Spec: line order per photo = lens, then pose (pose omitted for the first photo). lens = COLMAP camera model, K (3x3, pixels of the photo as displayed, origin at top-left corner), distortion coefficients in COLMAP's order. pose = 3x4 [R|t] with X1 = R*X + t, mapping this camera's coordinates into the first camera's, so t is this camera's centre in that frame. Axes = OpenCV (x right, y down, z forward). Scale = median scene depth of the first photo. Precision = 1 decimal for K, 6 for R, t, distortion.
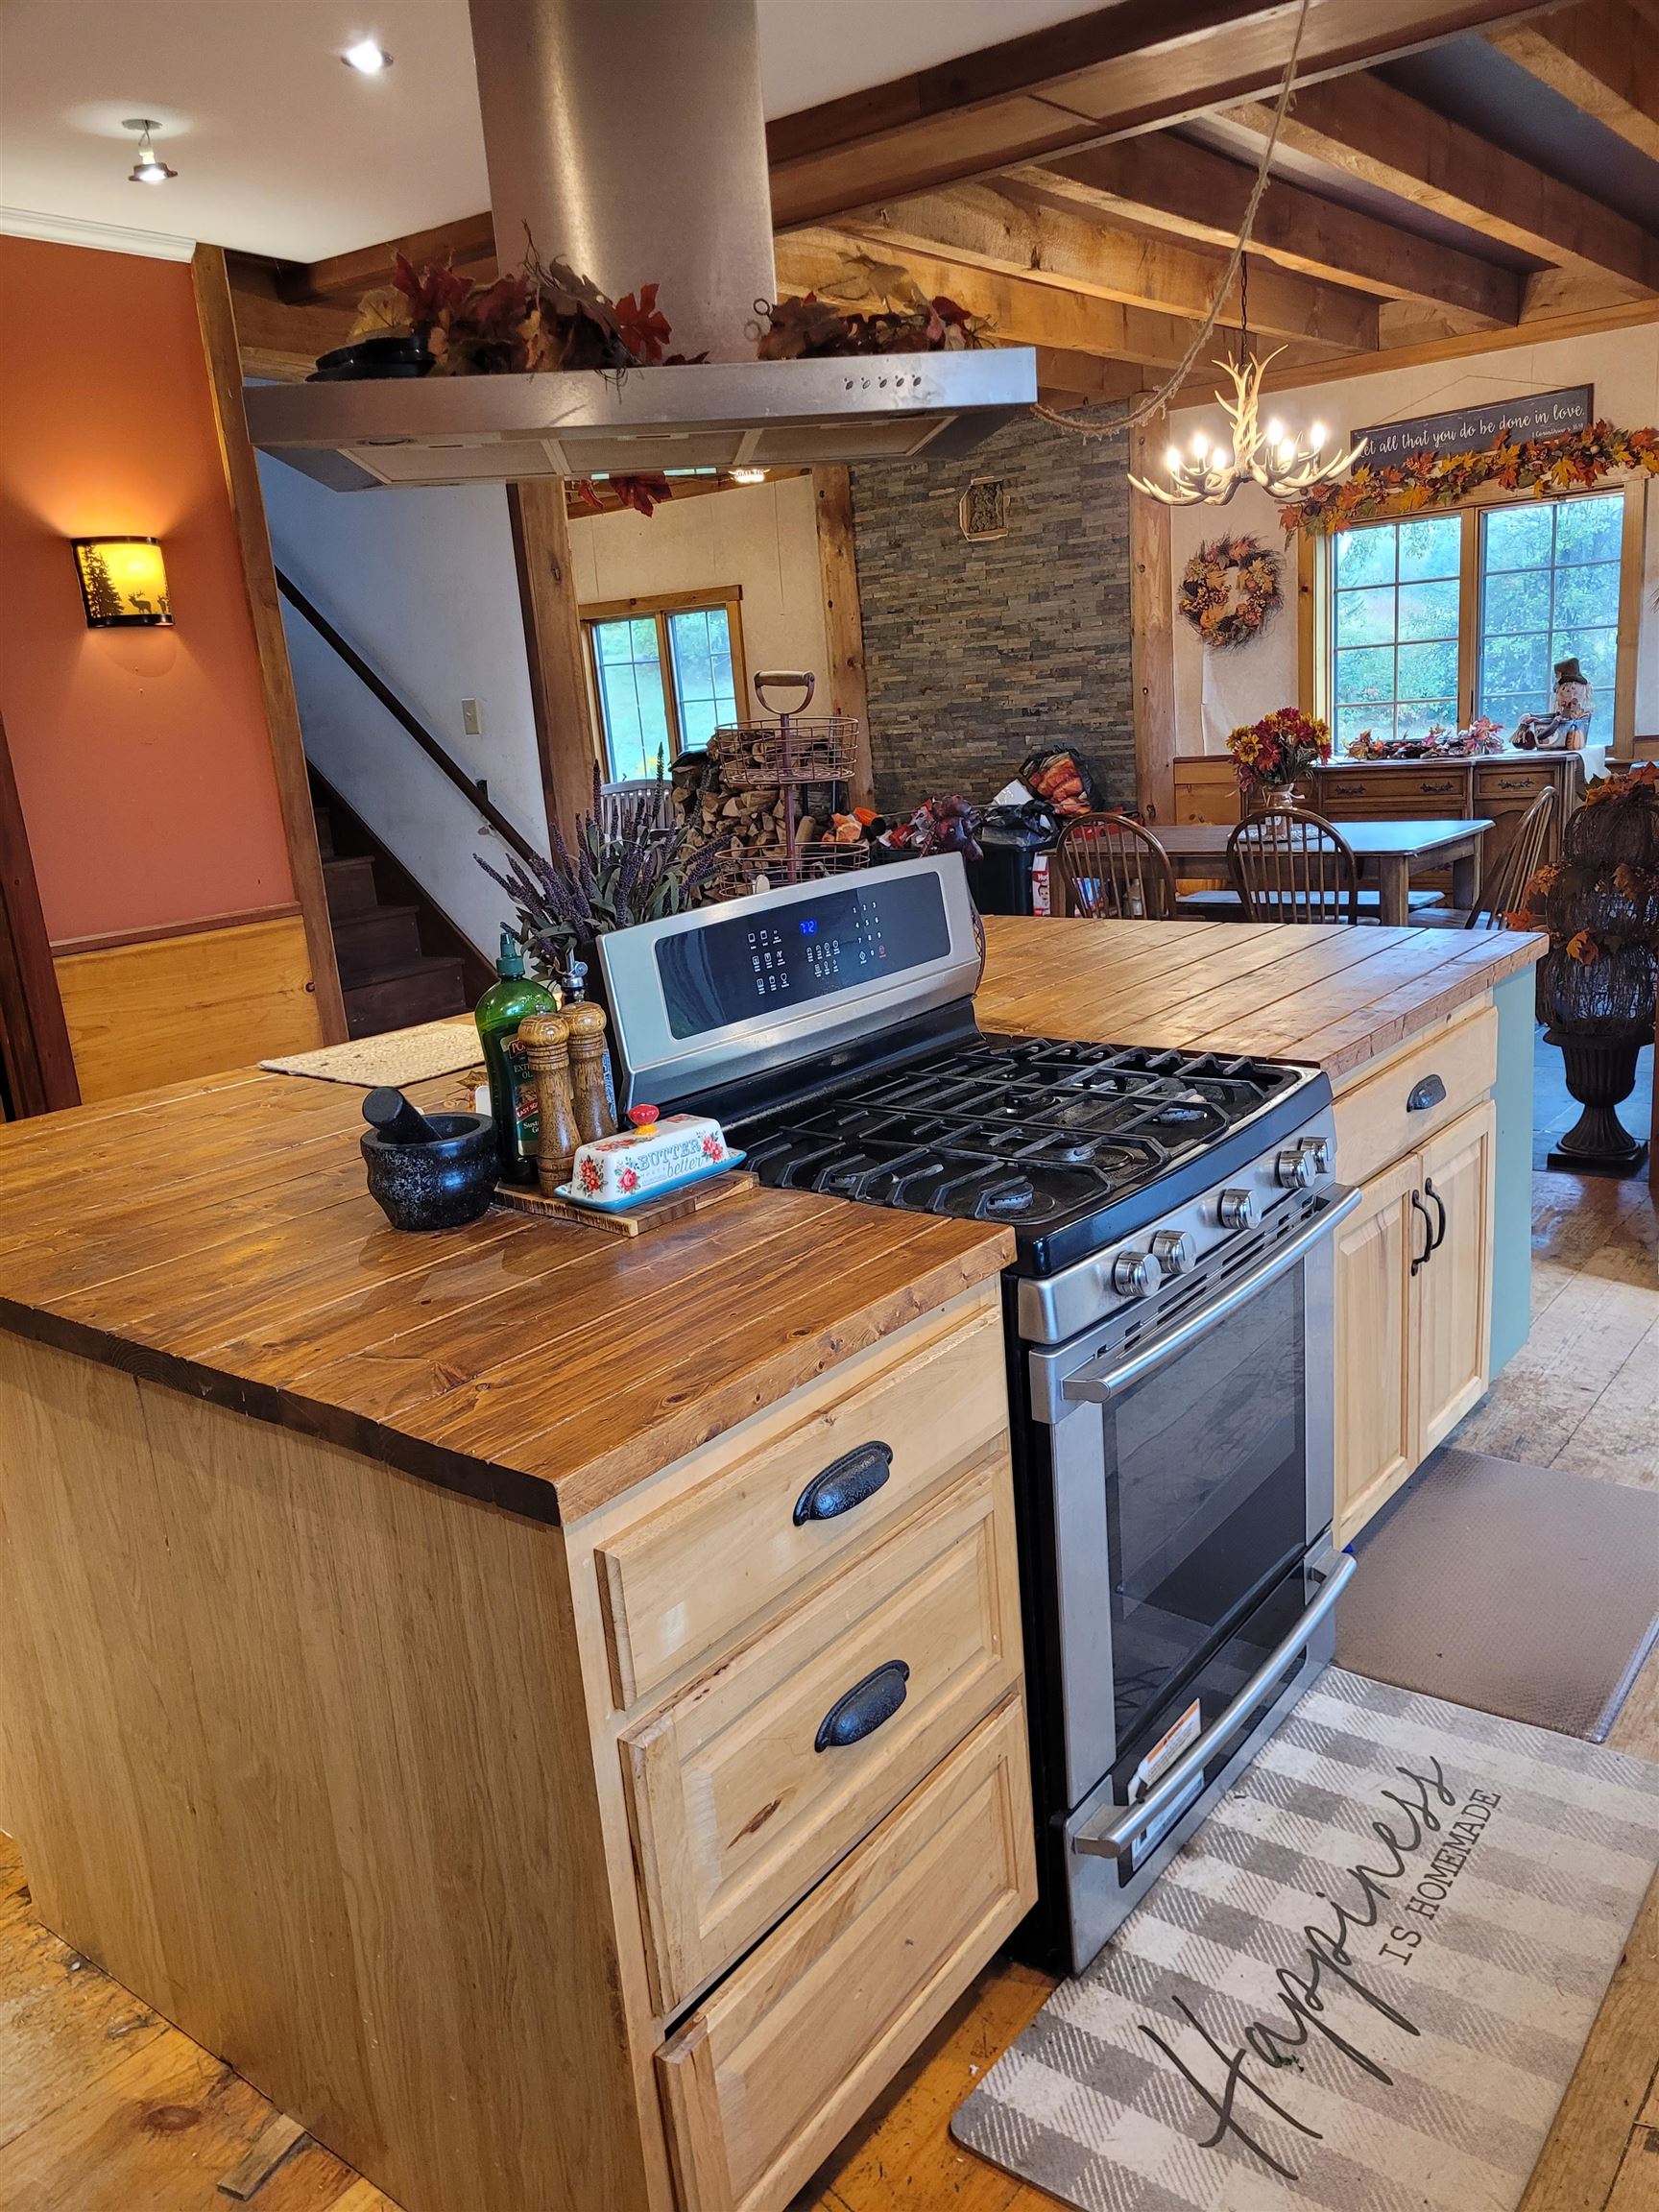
lens RADIAL K [[1668.6, 0, 833.6], [0, 1668.6, 1109.7], [0, 0, 1]] dist [0.013687, 0.001716]
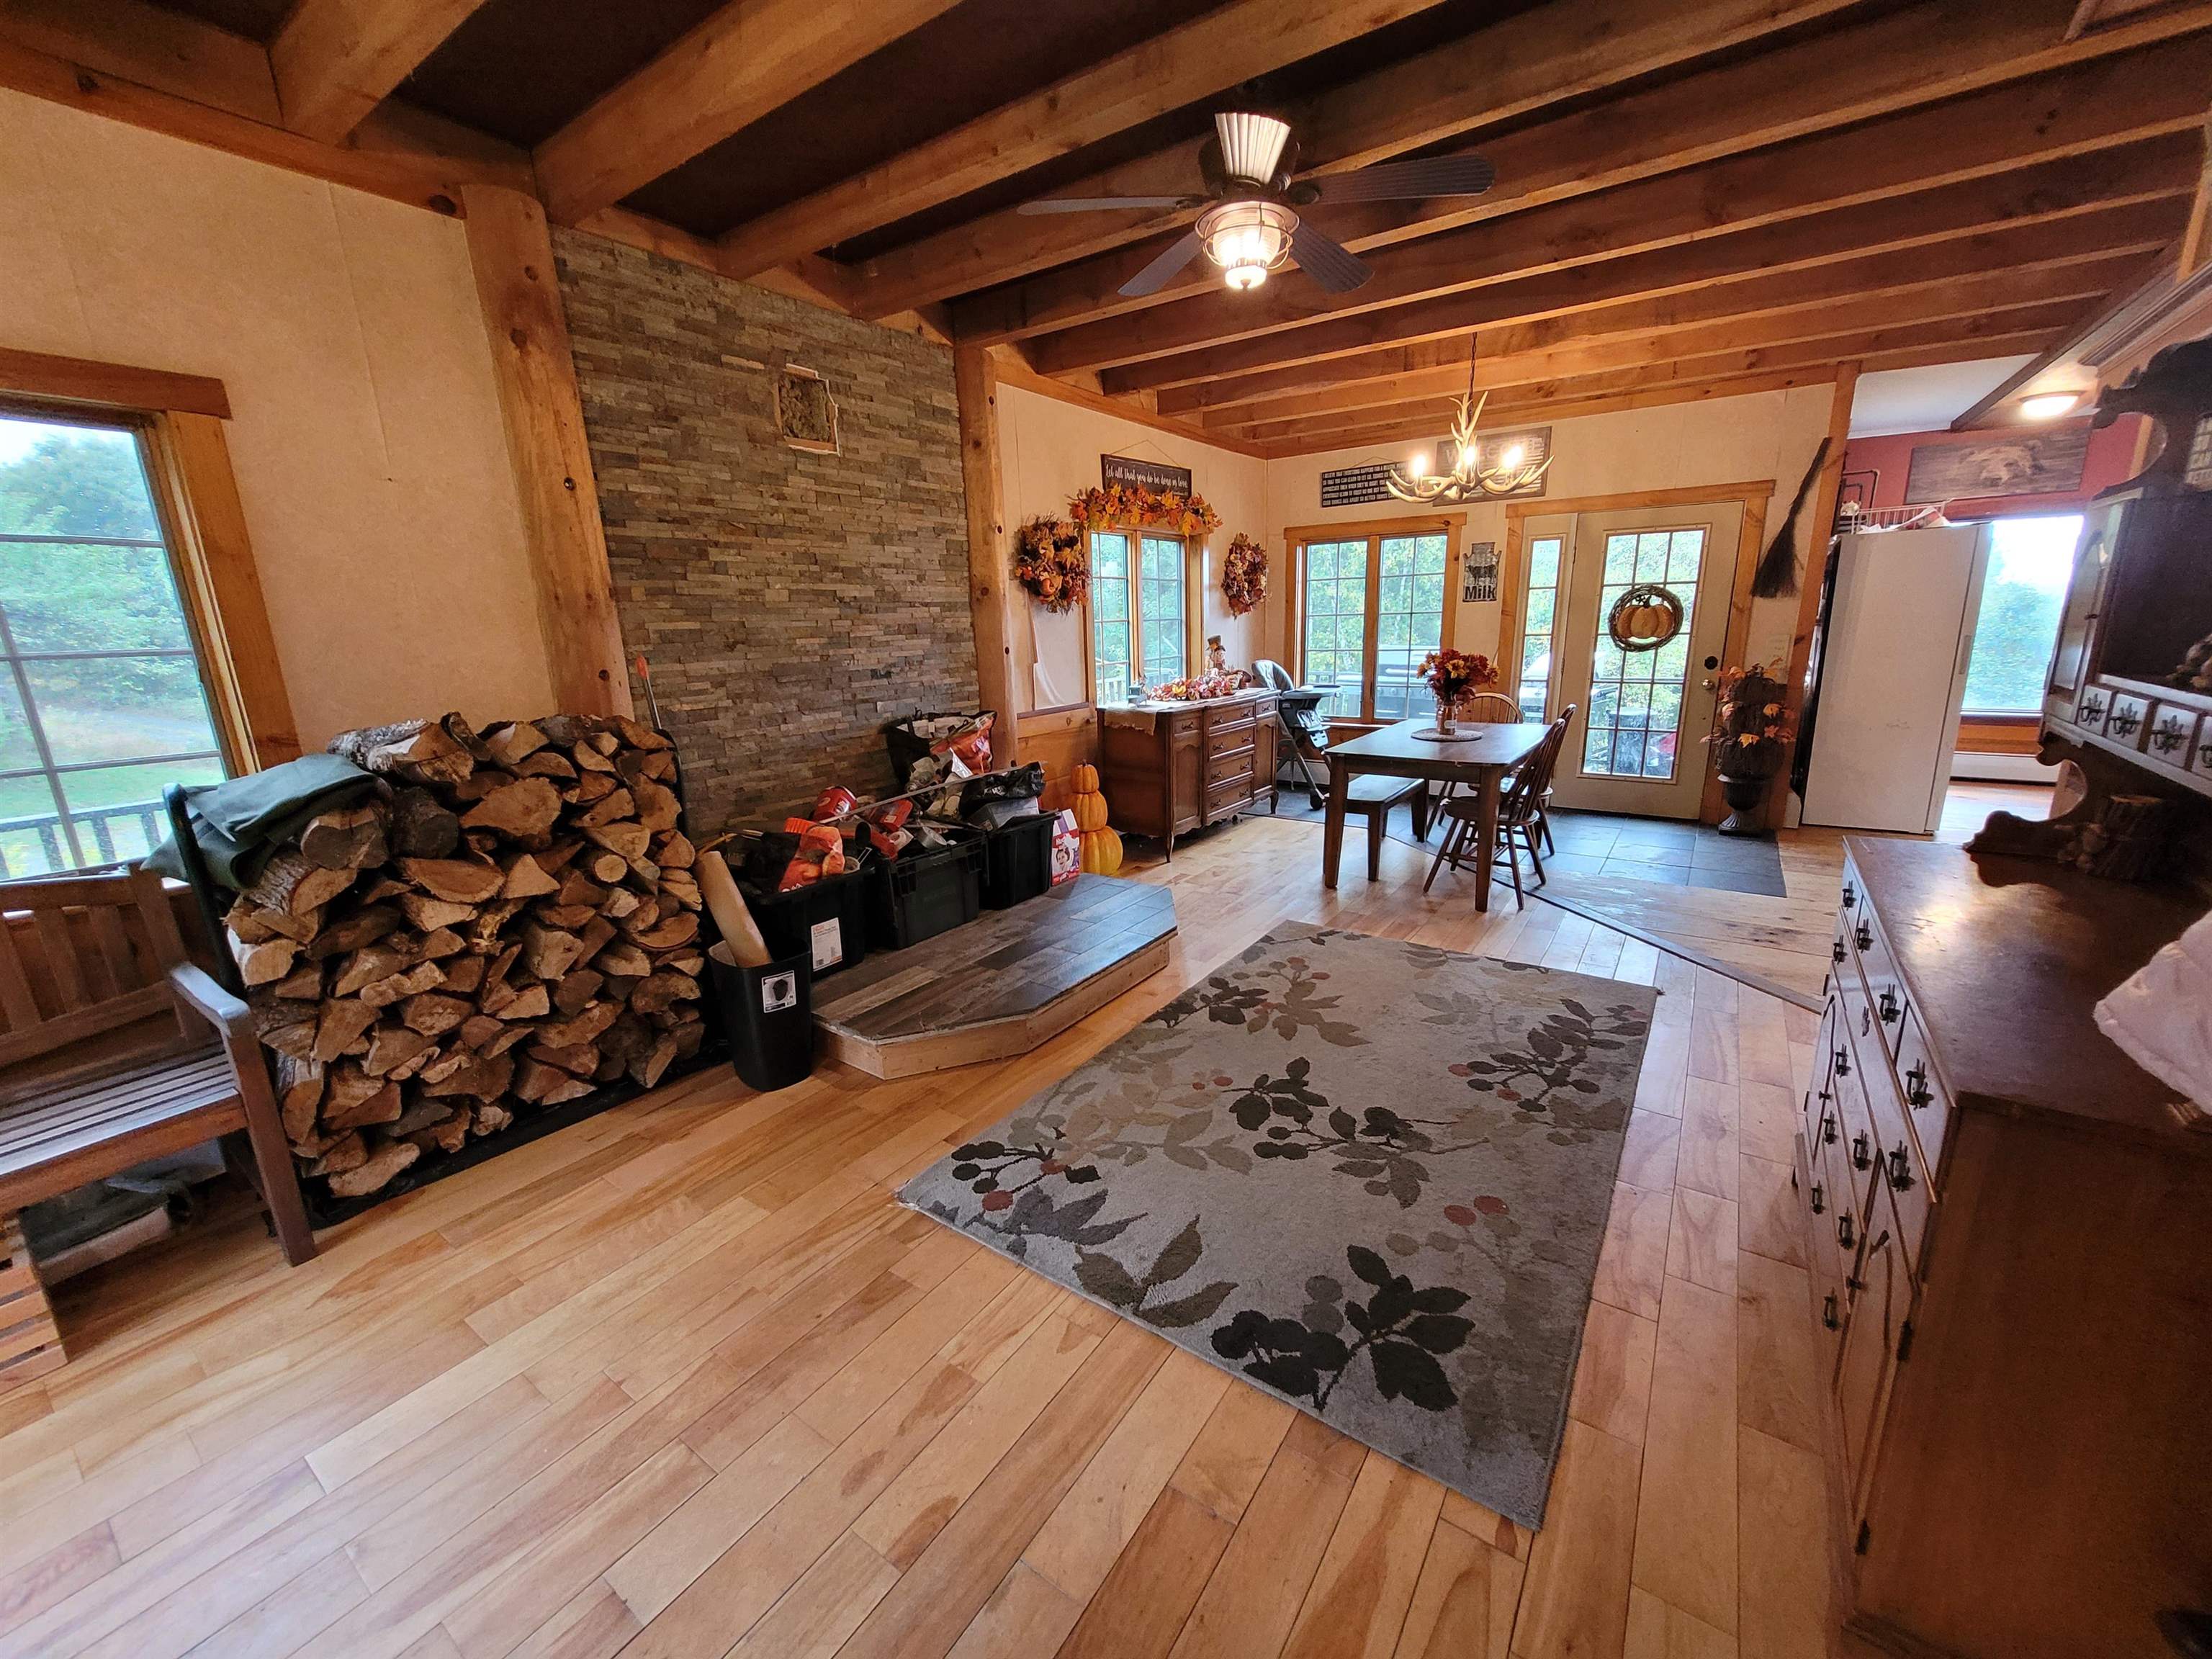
lens RADIAL K [[871.4, 0, 1117.1], [0, 871.4, 827.3], [0, 0, 1]] dist [0.006558, -0.000855]
pose [[-0.070188, -0.154219, 0.985541, -0.329384], [0.276045, 0.946392, 0.167752, -0.202318], [-0.958579, 0.283828, -0.023854, 0.903196]]
